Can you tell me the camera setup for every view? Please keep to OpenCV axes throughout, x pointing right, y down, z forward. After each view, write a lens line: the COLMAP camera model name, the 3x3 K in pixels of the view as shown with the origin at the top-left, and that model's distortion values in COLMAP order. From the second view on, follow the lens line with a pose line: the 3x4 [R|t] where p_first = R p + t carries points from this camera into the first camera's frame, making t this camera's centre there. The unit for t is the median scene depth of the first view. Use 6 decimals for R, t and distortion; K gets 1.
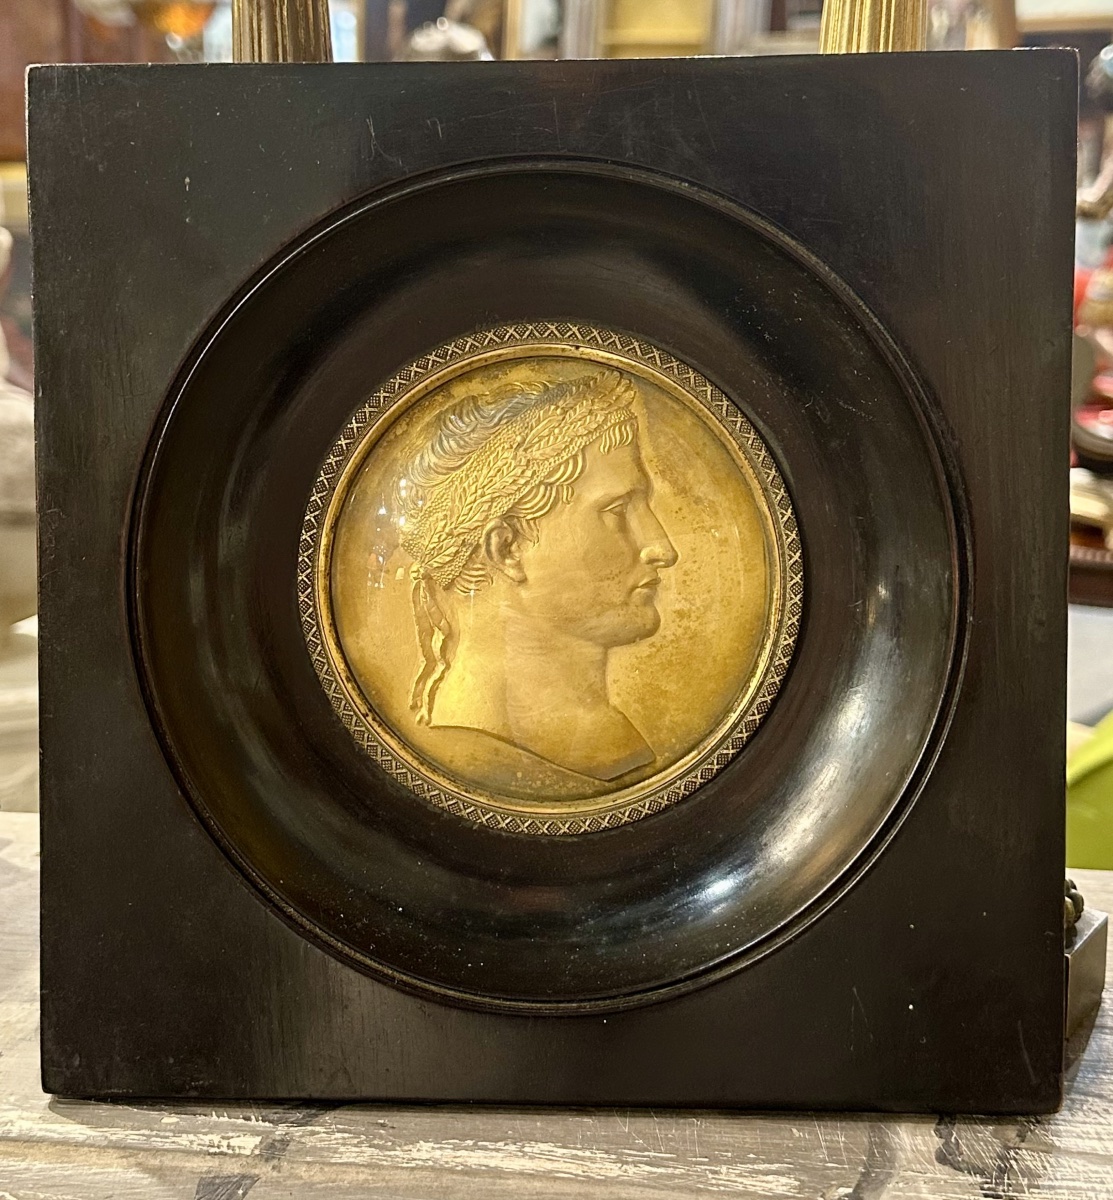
lens RADIAL K [[1746.2, 0, 556.5], [0, 1746.2, 600.0], [0, 0, 1]] dist [-0.001310, 0.030153]
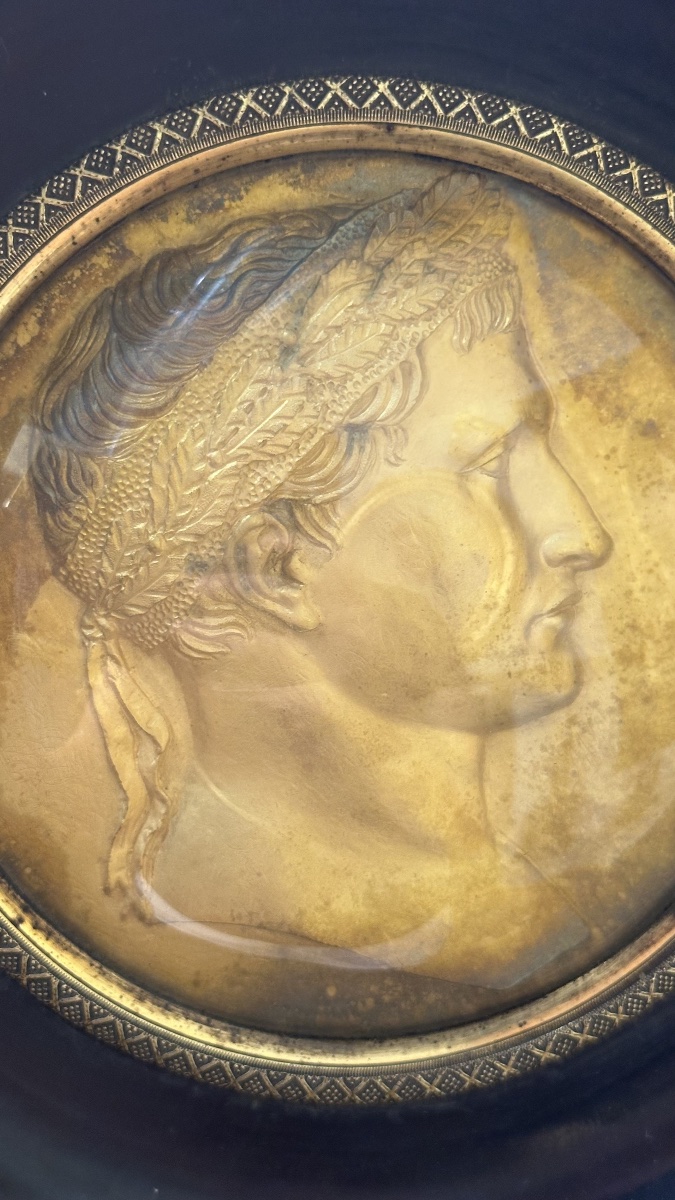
lens RADIAL K [[1755.4, 0, 336.2], [0, 1755.4, 637.7], [0, 0, 1]] dist [0.122445, -0.123263]
pose [[0.987951, -0.103070, 0.115455, -0.070728], [0.088516, 0.988228, 0.124783, -0.069159], [-0.126957, -0.113060, 0.985444, 0.511339]]
